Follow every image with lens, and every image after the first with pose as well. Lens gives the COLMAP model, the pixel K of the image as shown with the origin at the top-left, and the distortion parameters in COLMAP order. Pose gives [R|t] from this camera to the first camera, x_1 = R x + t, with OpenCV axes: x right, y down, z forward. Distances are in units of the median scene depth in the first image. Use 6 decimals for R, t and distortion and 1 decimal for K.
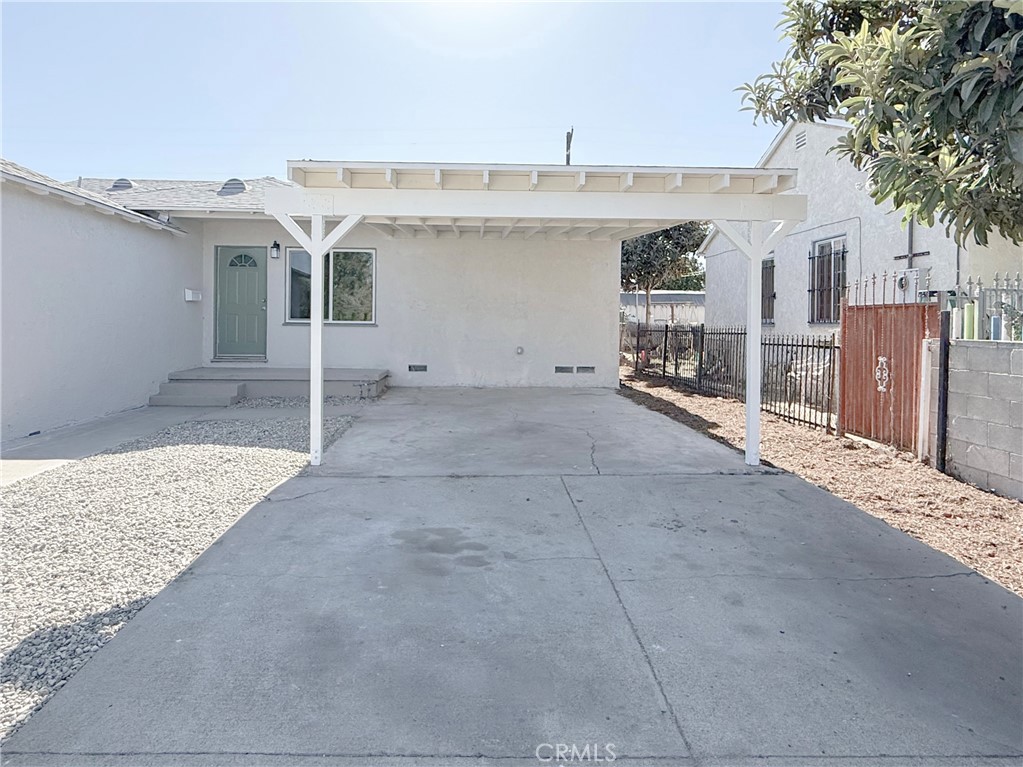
lens RADIAL K [[561.1, 0, 472.0], [0, 561.1, 329.5], [0, 0, 1]] dist [-0.000905, 0.000720]
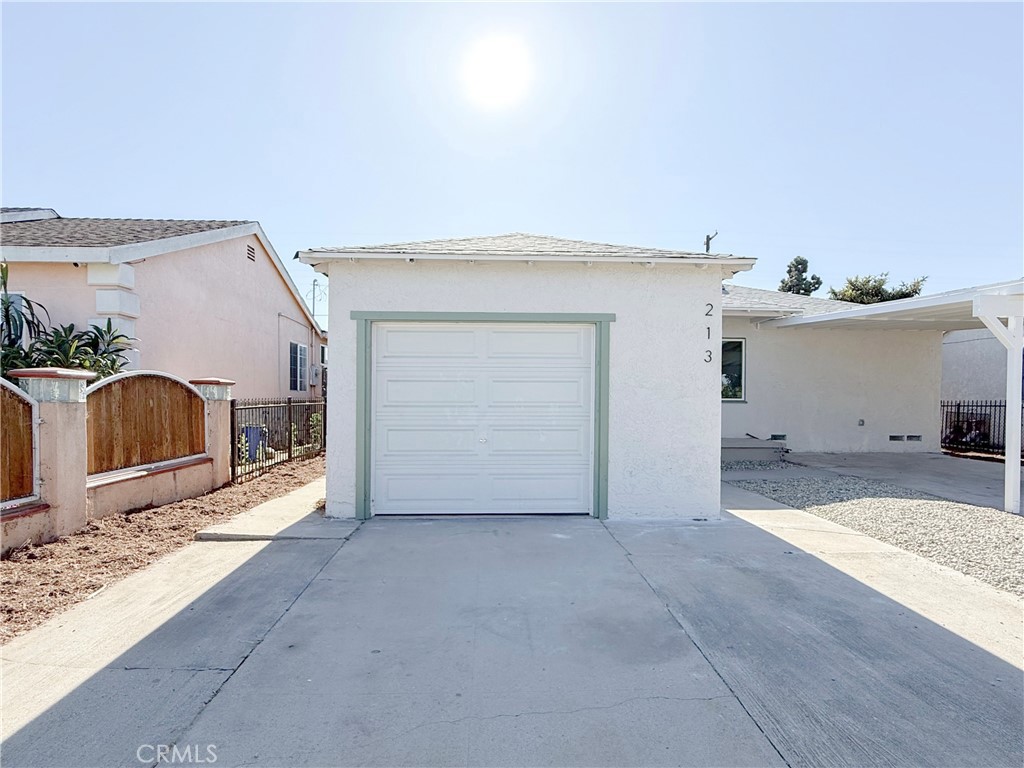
lens RADIAL K [[488.7, 0, 535.7], [0, 488.7, 405.8], [0, 0, 1]] dist [-0.000129, 0.000408]
pose [[0.999968, -0.003142, 0.007353, -1.141395], [0.003117, 0.999989, 0.003444, -0.007566], [-0.007364, -0.003421, 0.999967, -0.084619]]
